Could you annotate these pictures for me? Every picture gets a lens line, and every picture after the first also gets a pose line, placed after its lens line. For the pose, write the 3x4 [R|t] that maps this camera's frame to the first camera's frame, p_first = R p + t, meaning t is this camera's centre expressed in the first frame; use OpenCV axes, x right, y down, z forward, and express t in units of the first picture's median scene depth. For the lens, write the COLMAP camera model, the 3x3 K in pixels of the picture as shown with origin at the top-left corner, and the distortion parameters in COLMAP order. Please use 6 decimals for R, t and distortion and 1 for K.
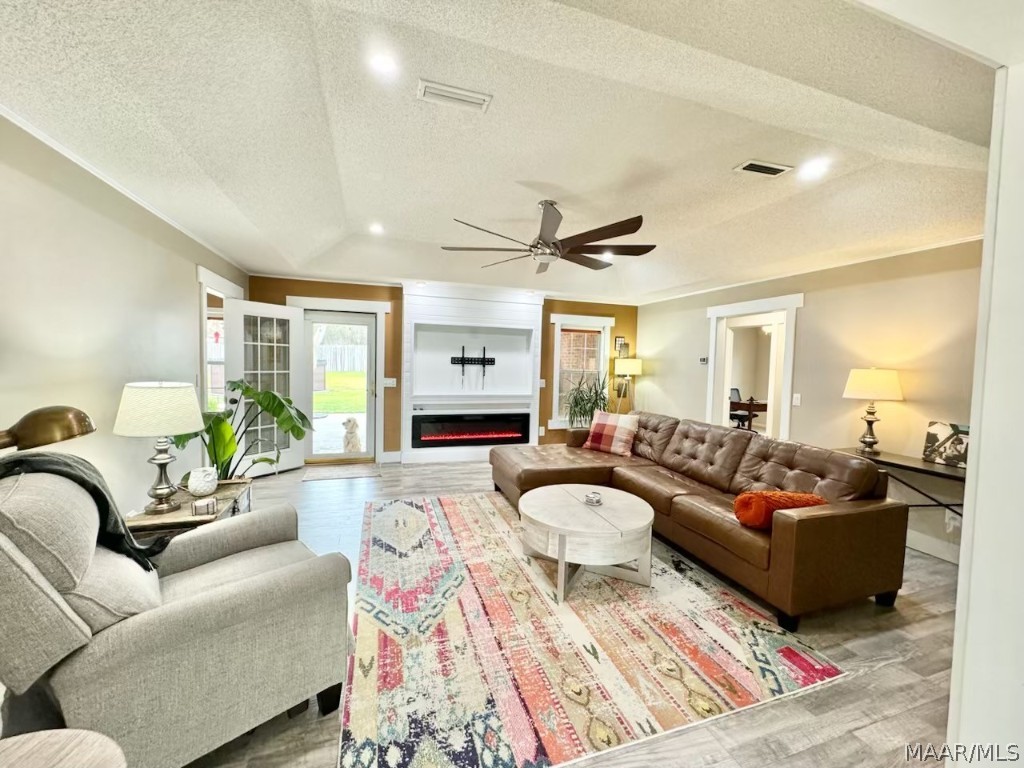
lens RADIAL K [[408.1, 0, 509.6], [0, 408.1, 375.0], [0, 0, 1]] dist [-0.000358, 0.001122]
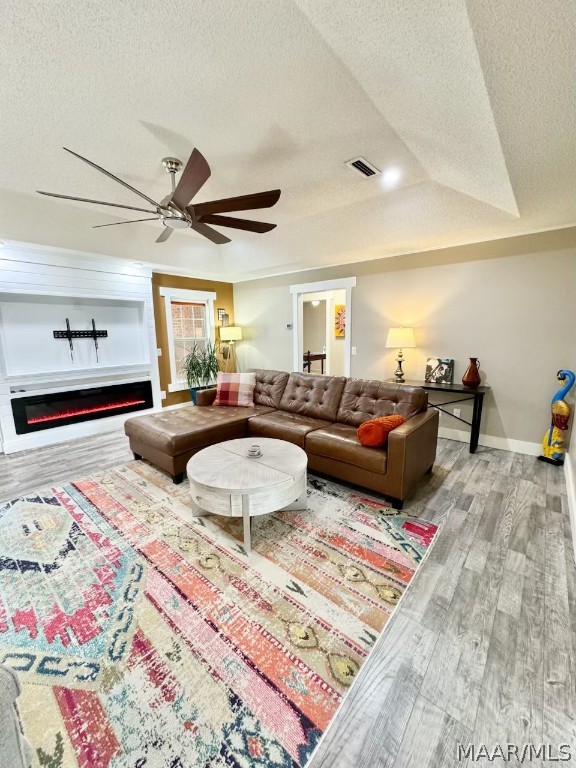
lens RADIAL K [[306.1, 0, 288.3], [0, 306.1, 381.8], [0, 0, 1]] dist [-0.000358, 0.001122]
pose [[0.847971, -0.124193, 0.515287, -0.102434], [0.053425, 0.987238, 0.150024, -0.009267], [-0.527343, -0.099687, 0.843784, 0.199003]]
